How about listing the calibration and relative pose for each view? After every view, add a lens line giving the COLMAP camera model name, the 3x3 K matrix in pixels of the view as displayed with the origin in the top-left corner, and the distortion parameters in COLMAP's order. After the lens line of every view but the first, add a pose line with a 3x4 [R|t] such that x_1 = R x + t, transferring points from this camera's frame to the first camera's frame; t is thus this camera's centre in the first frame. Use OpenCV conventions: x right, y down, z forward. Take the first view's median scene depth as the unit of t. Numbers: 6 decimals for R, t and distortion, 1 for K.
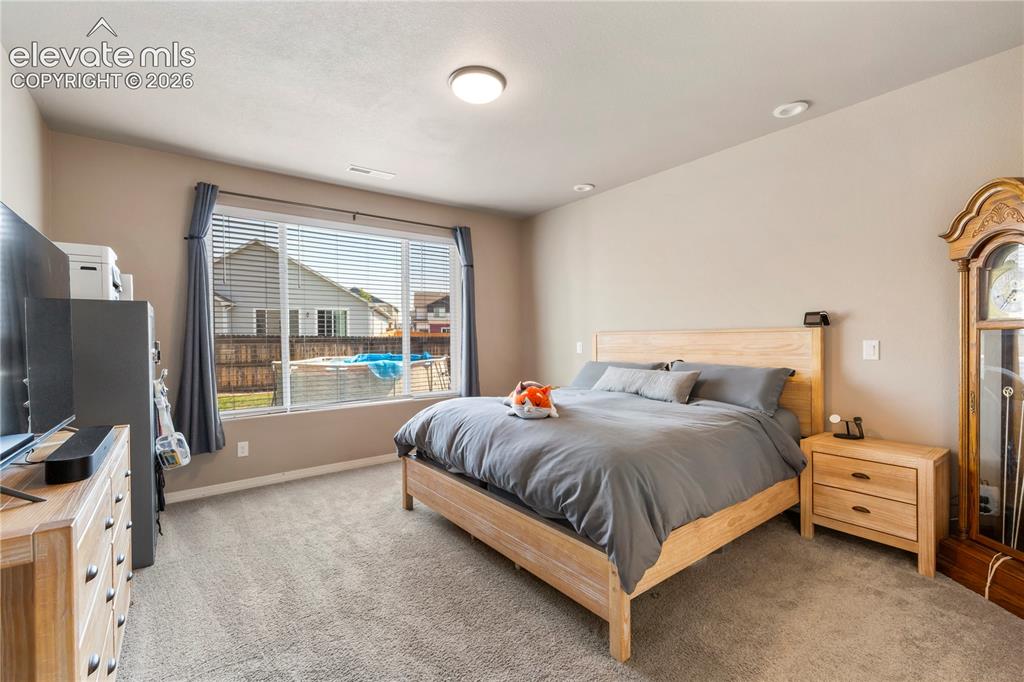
lens RADIAL K [[448.0, 0, 519.8], [0, 448.0, 339.9], [0, 0, 1]] dist [-0.000054, 0.000246]
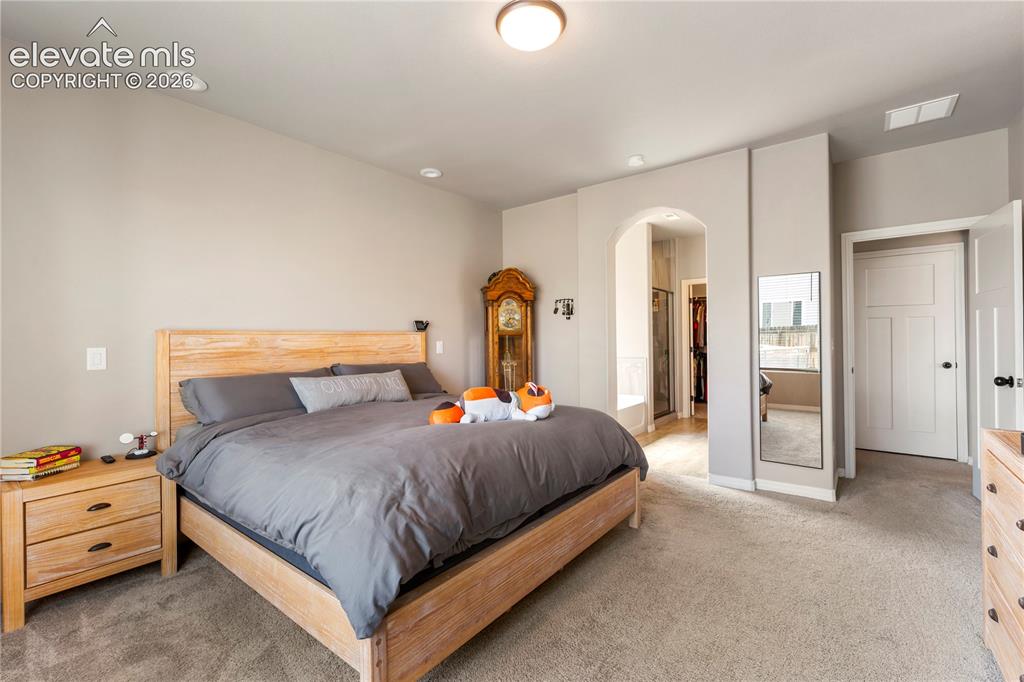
lens RADIAL K [[448.0, 0, 519.0], [0, 448.0, 341.4], [0, 0, 1]] dist [-0.000054, 0.000246]
pose [[-0.261519, 0.017106, 0.965047, -0.725969], [0.022550, 0.999678, -0.011609, 0.022475], [-0.964935, 0.018725, -0.261821, 1.057326]]
